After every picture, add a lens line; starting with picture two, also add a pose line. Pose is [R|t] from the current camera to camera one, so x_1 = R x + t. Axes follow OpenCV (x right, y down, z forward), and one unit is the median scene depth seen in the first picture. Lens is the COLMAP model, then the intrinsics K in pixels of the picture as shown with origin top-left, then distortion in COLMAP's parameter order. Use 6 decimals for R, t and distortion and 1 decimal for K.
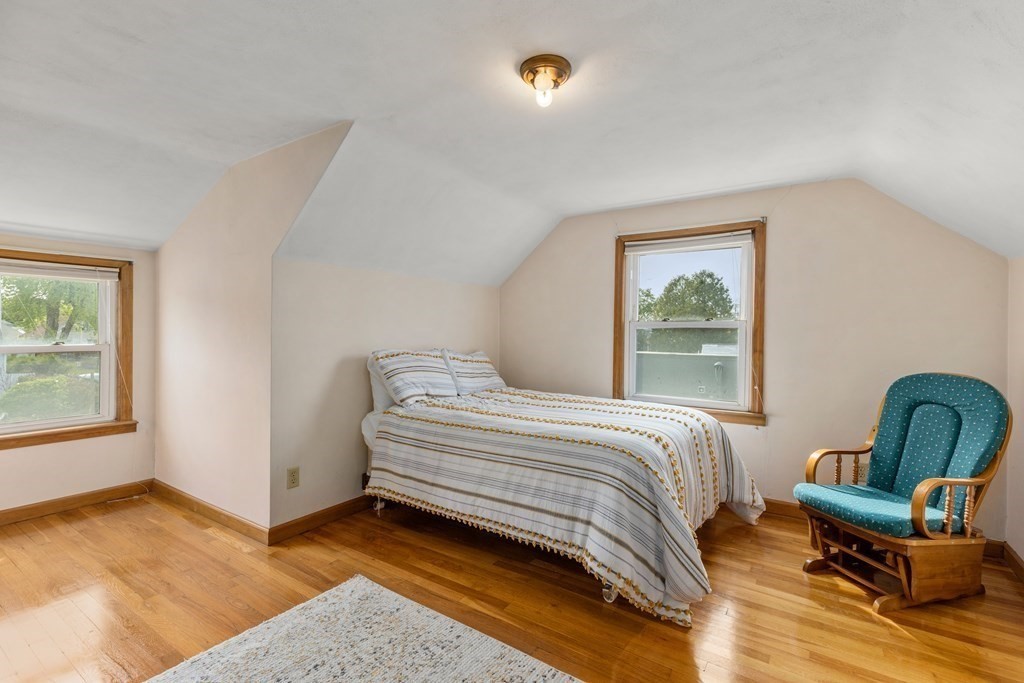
lens RADIAL K [[461.8, 0, 512.0], [0, 461.8, 341.5], [0, 0, 1]] dist [0.002592, -0.000043]
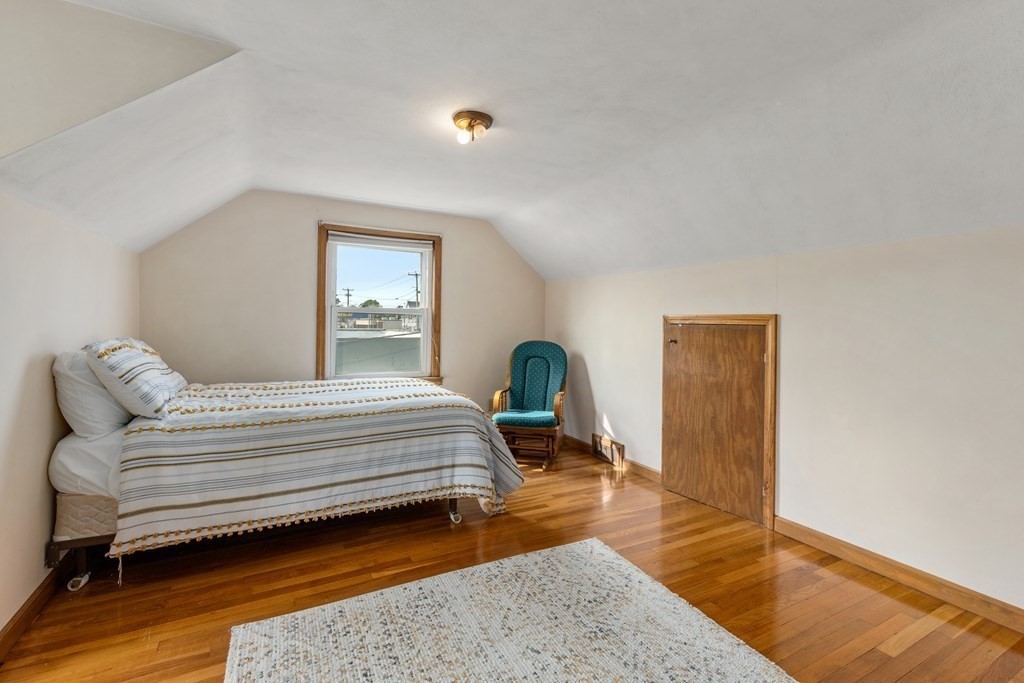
lens RADIAL K [[463.8, 0, 518.6], [0, 463.8, 324.1], [0, 0, 1]] dist [0.004409, -0.000222]
pose [[0.466075, -0.010047, 0.884688, -0.763714], [0.002316, 0.999946, 0.010135, -0.017048], [-0.884742, -0.002675, 0.466073, 0.194707]]
